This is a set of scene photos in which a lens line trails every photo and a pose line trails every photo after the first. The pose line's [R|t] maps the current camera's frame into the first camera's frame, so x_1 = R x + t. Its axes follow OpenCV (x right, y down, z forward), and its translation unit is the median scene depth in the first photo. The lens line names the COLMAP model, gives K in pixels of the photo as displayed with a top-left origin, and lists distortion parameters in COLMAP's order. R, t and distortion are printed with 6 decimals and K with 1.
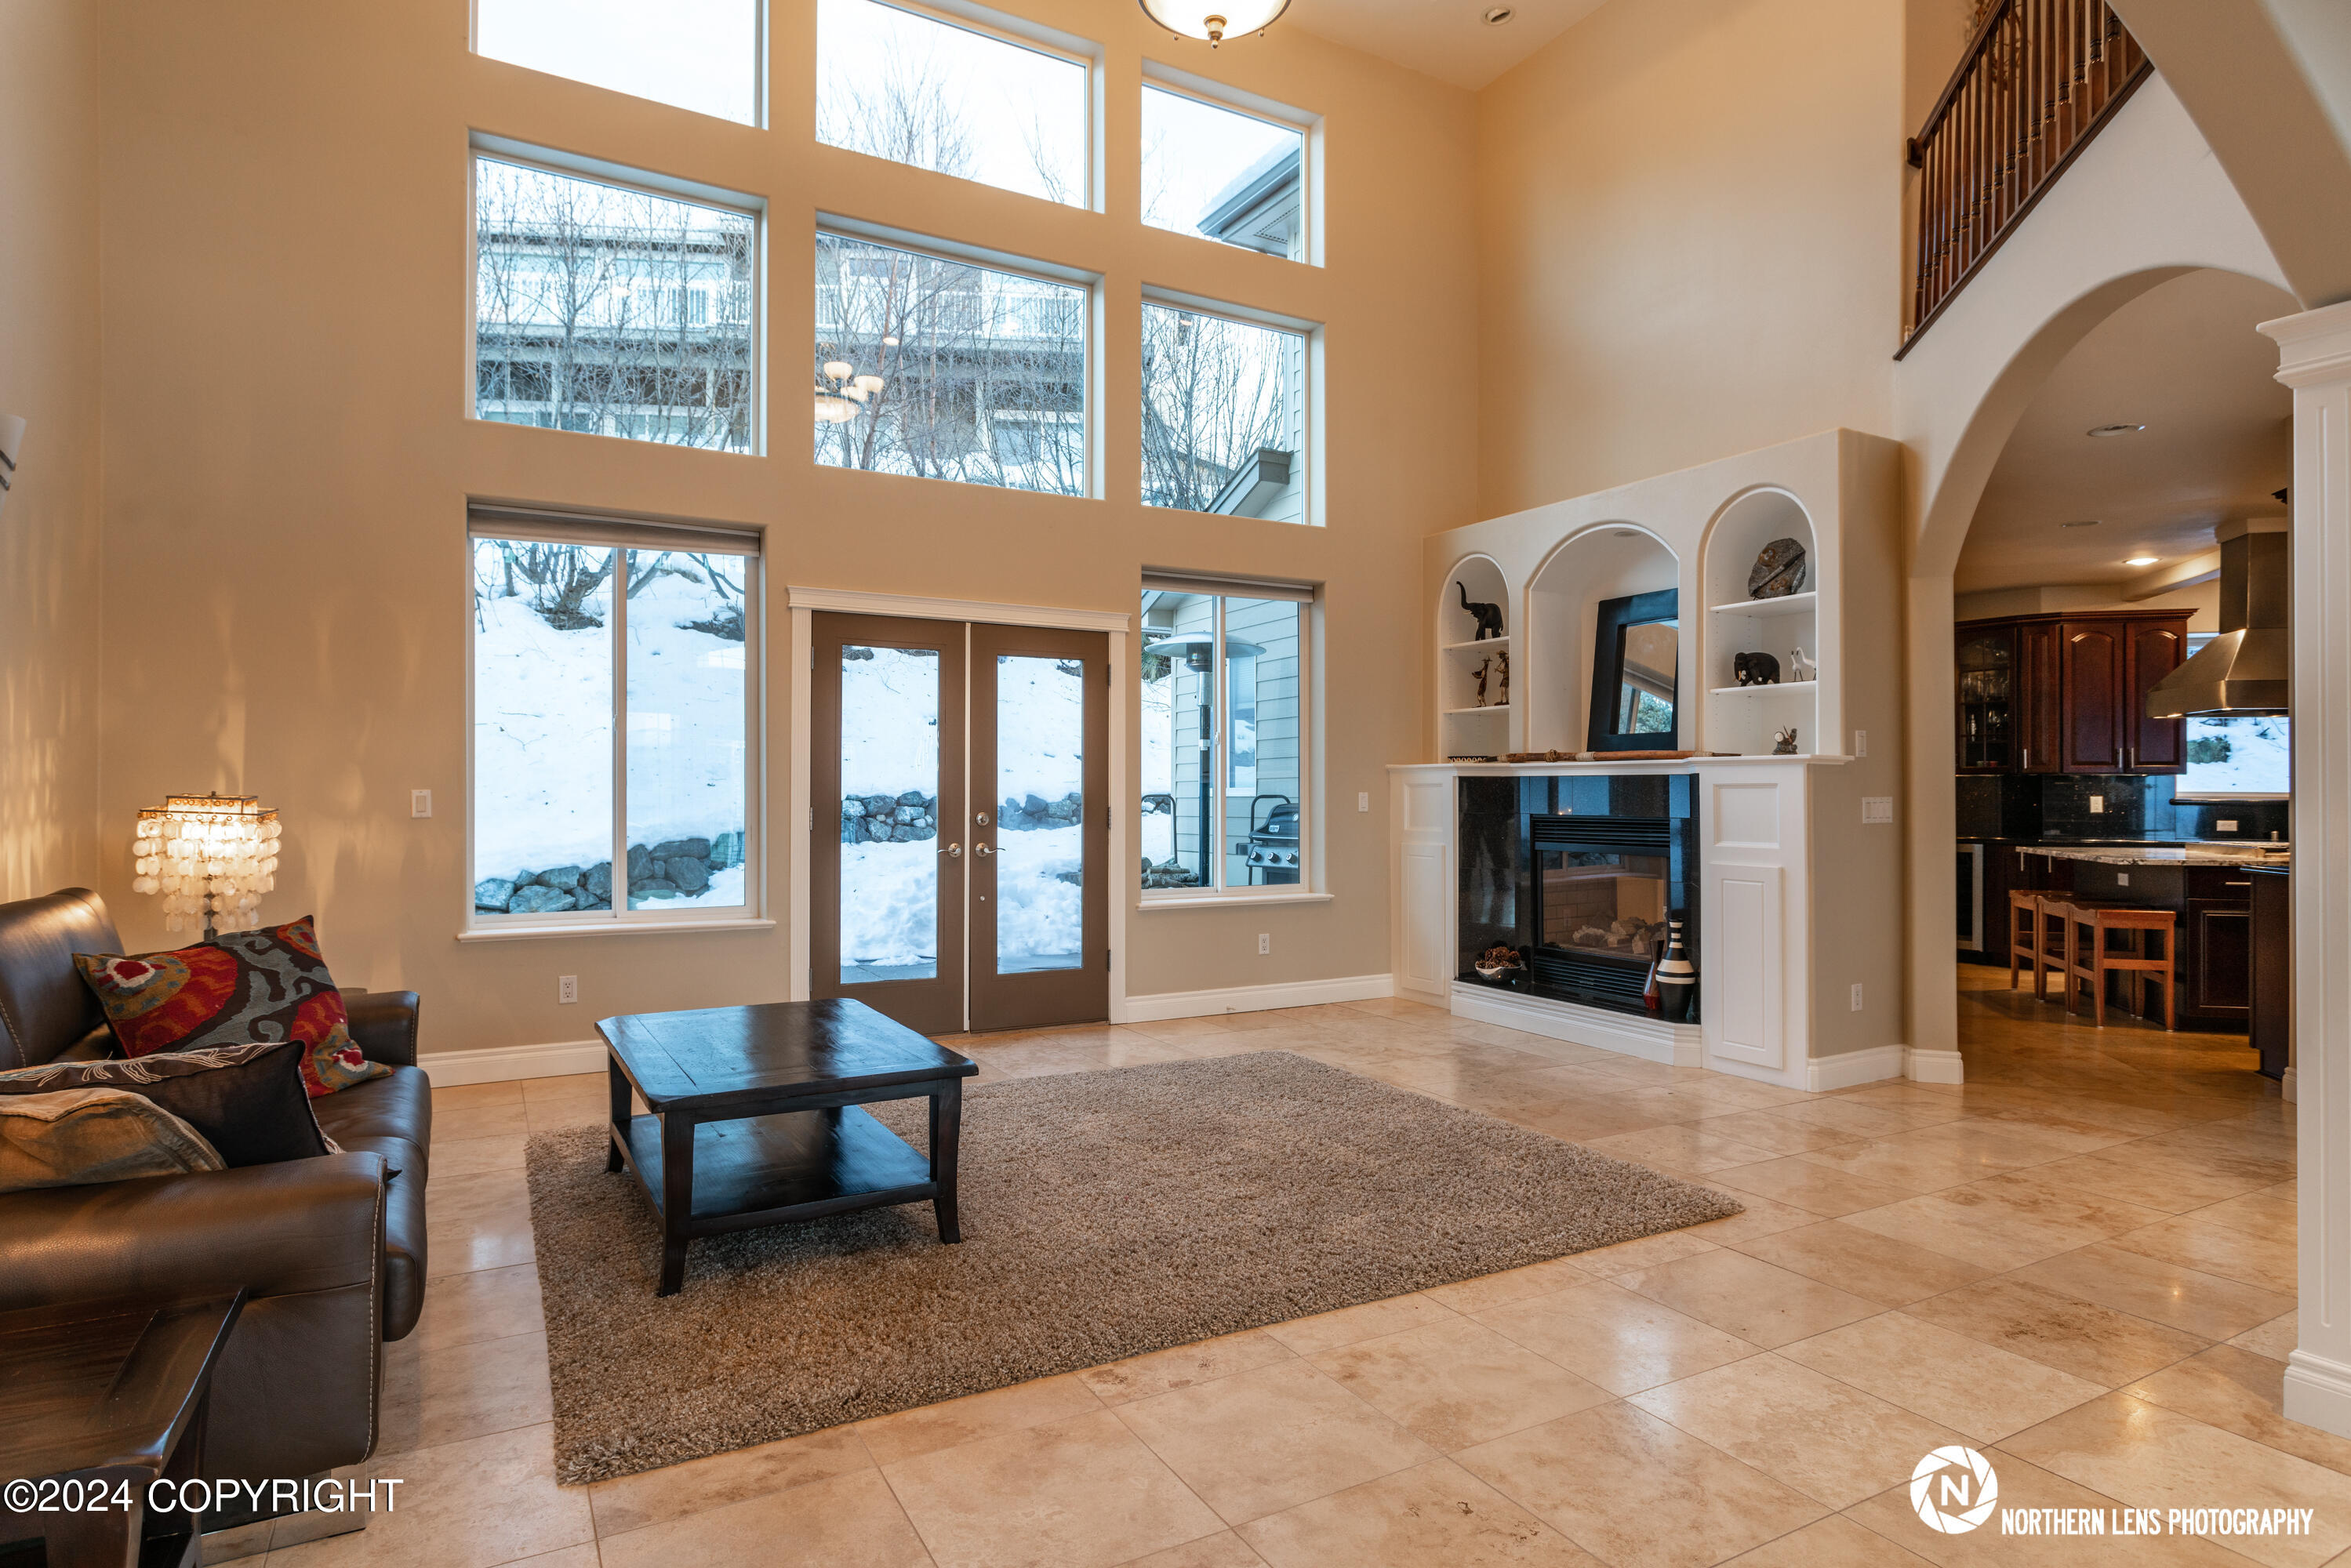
lens RADIAL K [[1283.1, 0, 1181.6], [0, 1283.1, 791.0], [0, 0, 1]] dist [-0.012325, -0.000219]
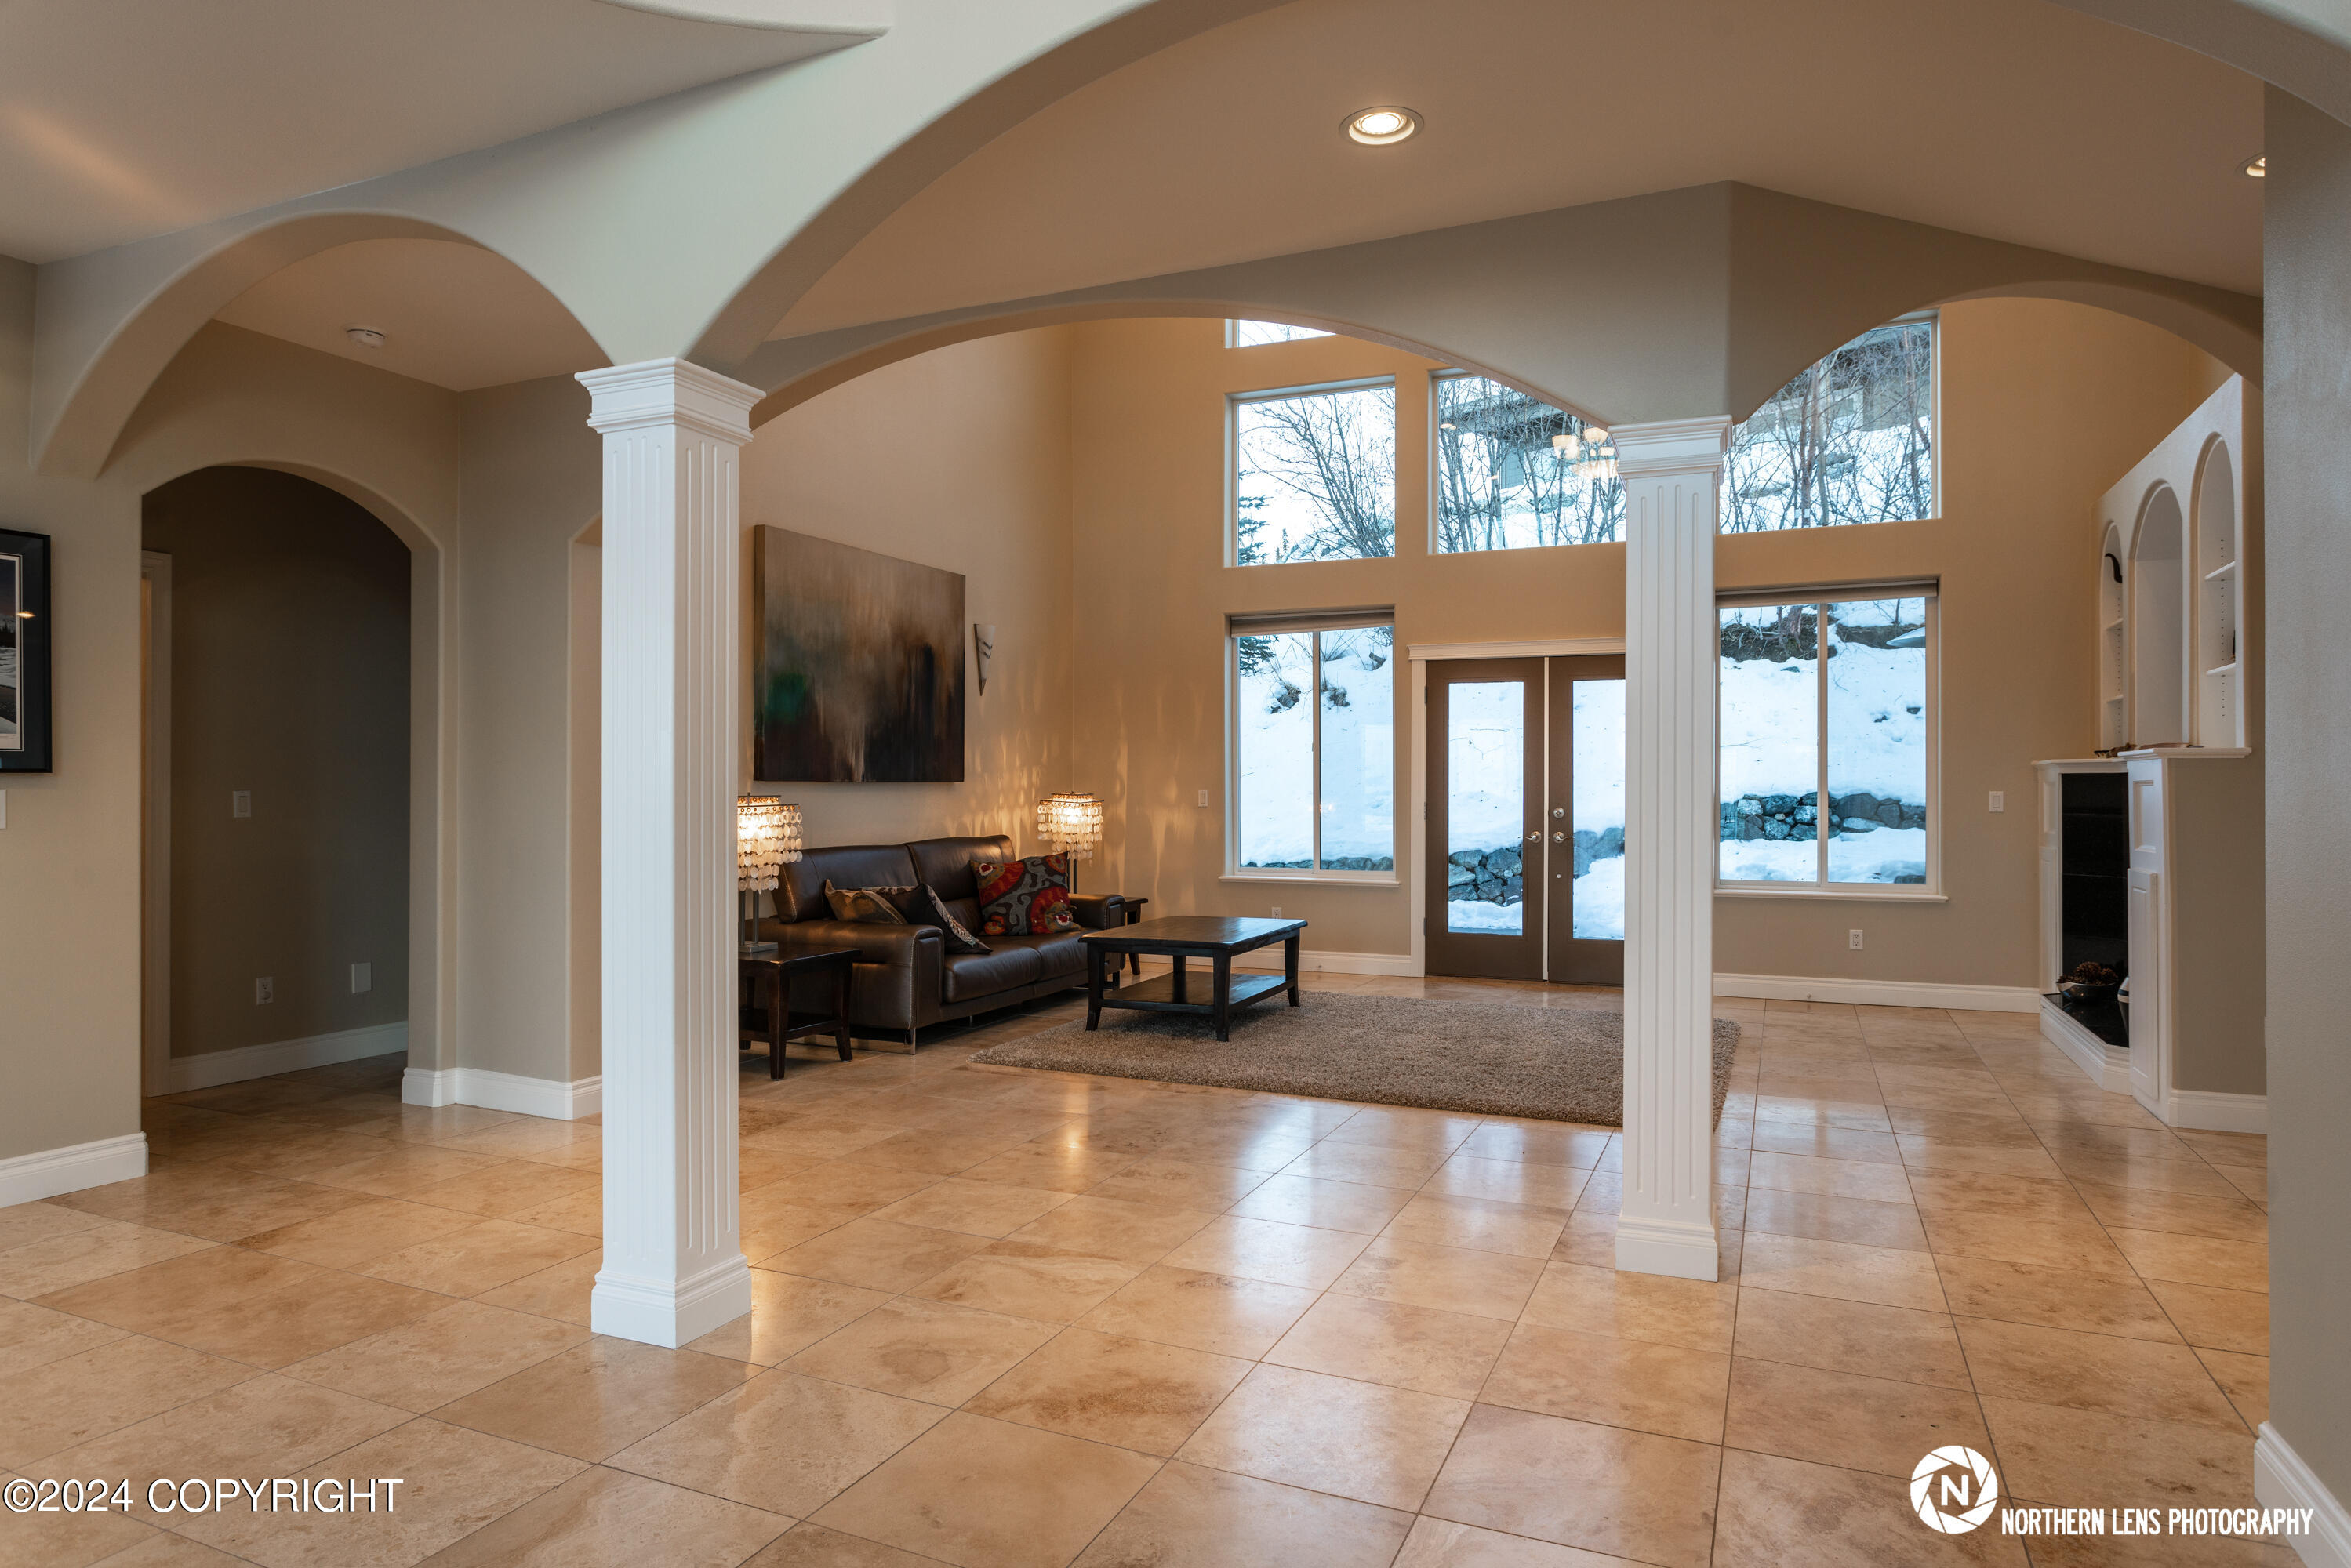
lens RADIAL K [[1421.9, 0, 1172.8], [0, 1421.9, 783.6], [0, 0, 1]] dist [0.000043, -0.000091]
pose [[0.591219, -0.005572, -0.806492, 0.896404], [0.000969, 0.999980, -0.006198, 0.002033], [0.806511, 0.002883, 0.591212, -0.153753]]
